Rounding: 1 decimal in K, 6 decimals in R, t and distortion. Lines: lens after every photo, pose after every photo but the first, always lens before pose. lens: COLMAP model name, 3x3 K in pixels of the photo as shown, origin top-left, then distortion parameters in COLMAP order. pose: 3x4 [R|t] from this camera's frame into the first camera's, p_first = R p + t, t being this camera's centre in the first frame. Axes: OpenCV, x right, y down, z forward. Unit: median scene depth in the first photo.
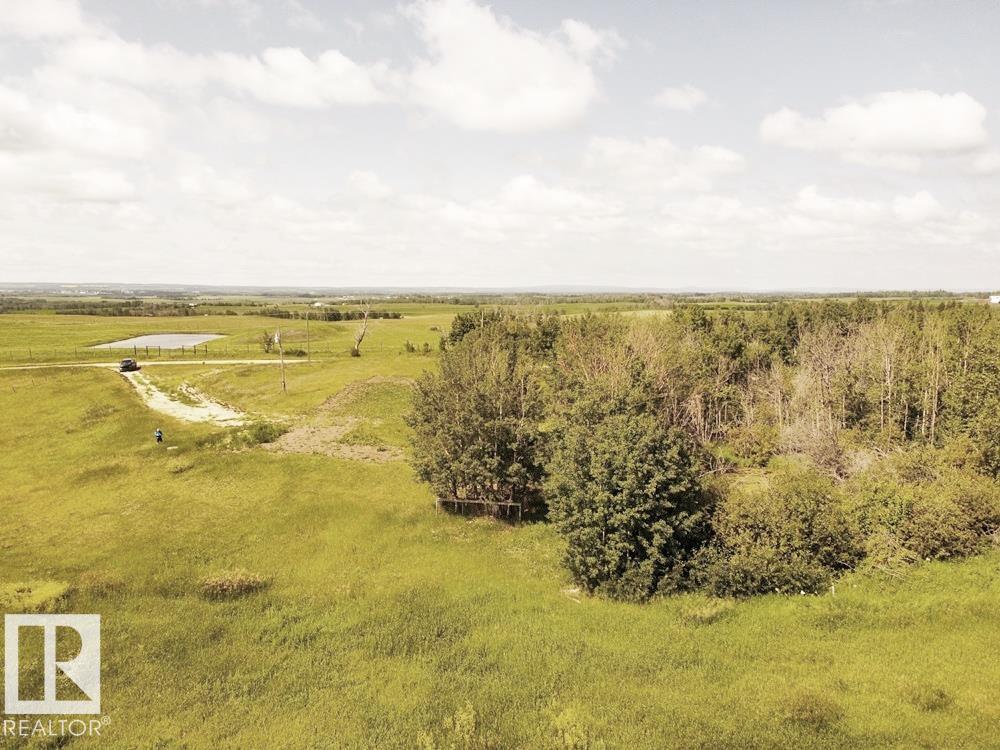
lens RADIAL K [[753.9, 0, 498.2], [0, 753.9, 370.3], [0, 0, 1]] dist [0.002516, -0.001327]
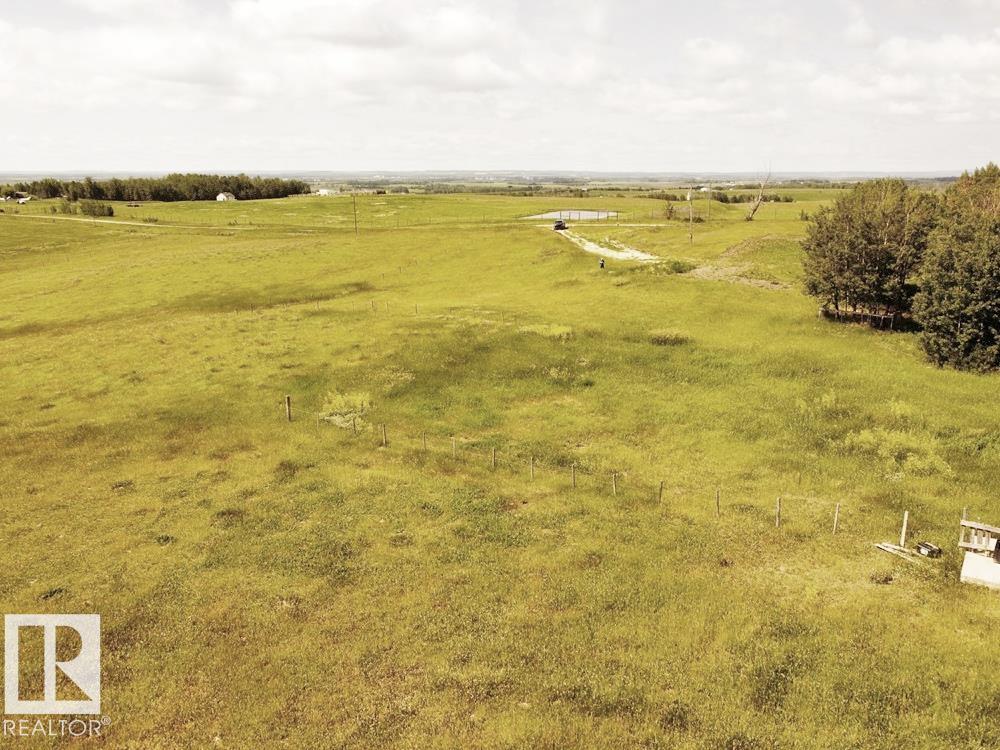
lens RADIAL K [[753.9, 0, 498.2], [0, 753.9, 370.3], [0, 0, 1]] dist [0.002516, -0.001327]
pose [[0.881432, 0.111841, -0.458878, 0.027297], [-0.043582, 0.986674, 0.156766, 0.073828], [0.470295, -0.118180, 0.874560, -0.296402]]
